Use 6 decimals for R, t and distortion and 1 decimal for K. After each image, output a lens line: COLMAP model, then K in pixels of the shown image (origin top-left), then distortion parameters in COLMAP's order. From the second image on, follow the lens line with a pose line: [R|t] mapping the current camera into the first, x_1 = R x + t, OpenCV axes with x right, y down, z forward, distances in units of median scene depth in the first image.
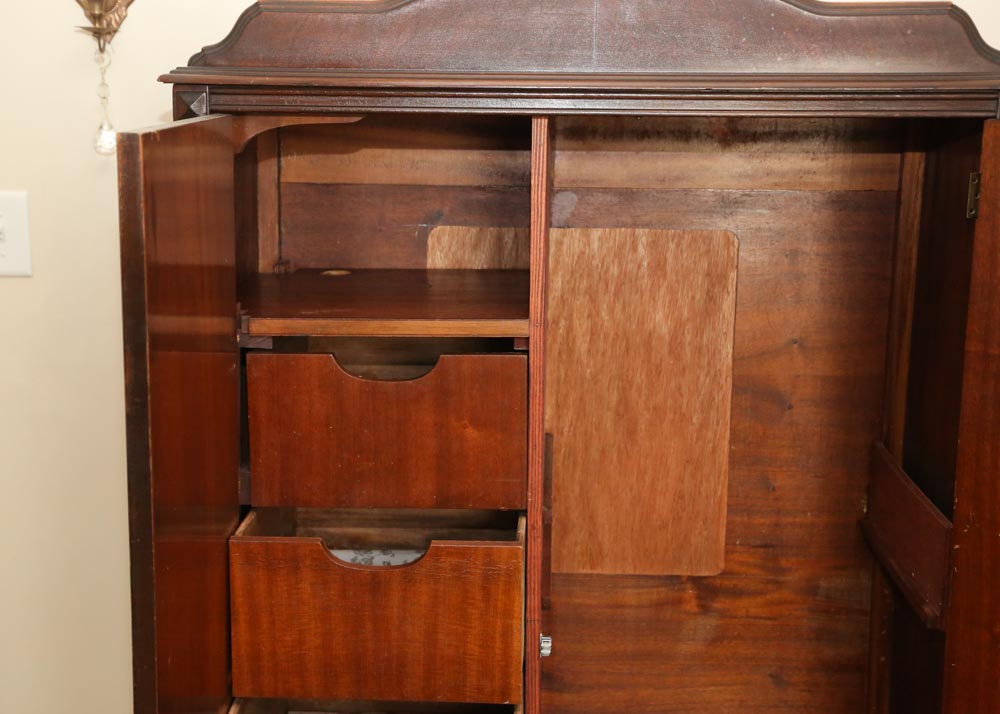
lens RADIAL K [[1557.6, 0, 471.8], [0, 1557.6, 372.1], [0, 0, 1]] dist [0.163821, 0.210167]
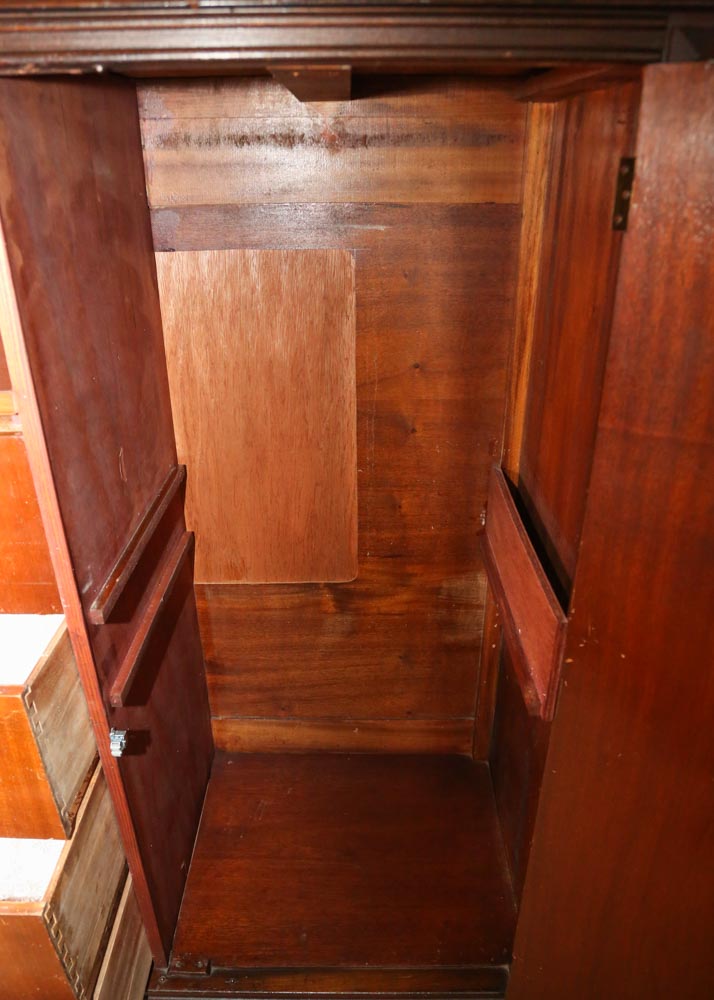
lens RADIAL K [[698.3, 0, 367.4], [0, 698.3, 514.8], [0, 0, 1]] dist [-0.095277, 0.000891]
pose [[0.998752, -0.036161, 0.034459, 0.155504], [0.025169, 0.960206, 0.278155, -0.051394], [-0.043146, -0.276941, 0.959918, 0.554292]]
